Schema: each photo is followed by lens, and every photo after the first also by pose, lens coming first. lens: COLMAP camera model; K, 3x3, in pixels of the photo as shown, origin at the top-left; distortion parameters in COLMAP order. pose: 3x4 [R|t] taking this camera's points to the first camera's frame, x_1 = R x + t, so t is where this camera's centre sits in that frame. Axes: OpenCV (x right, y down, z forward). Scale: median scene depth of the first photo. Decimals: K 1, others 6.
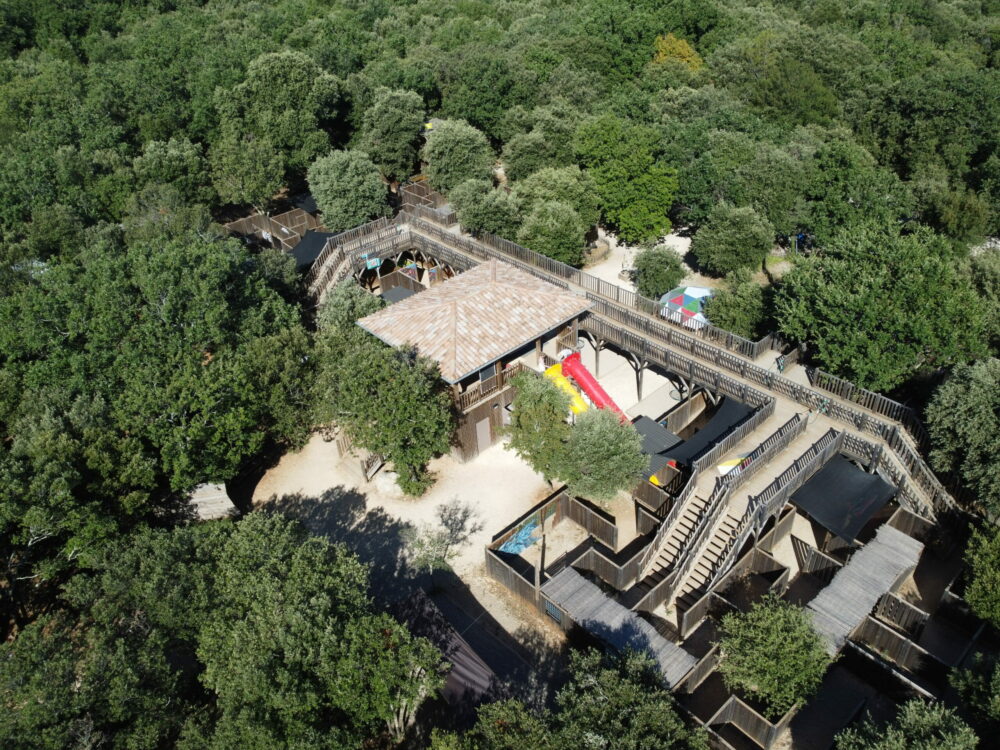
lens RADIAL K [[767.2, 0, 500.0], [0, 767.2, 375.0], [0, 0, 1]] dist [-0.003641, -0.005917]
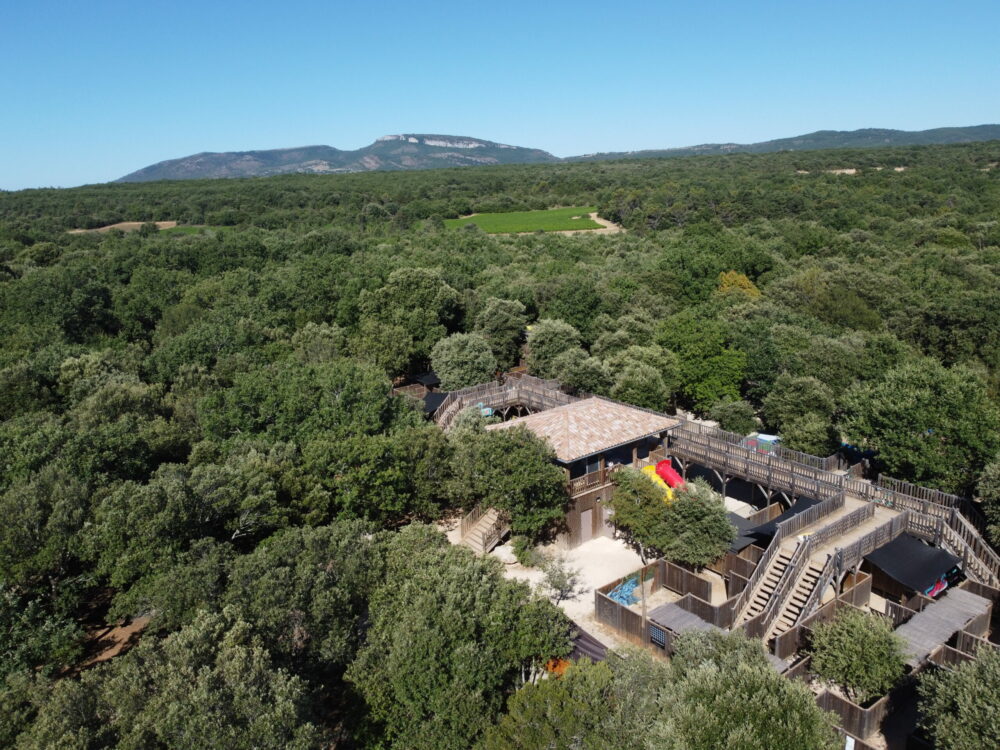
lens RADIAL K [[767.2, 0, 500.0], [0, 767.2, 375.0], [0, 0, 1]] dist [-0.003641, -0.005917]
pose [[0.995956, 0.037402, -0.081691, -0.046150], [-0.063355, 0.937056, -0.343384, 0.189223], [0.063706, 0.347171, 0.935636, -0.114791]]
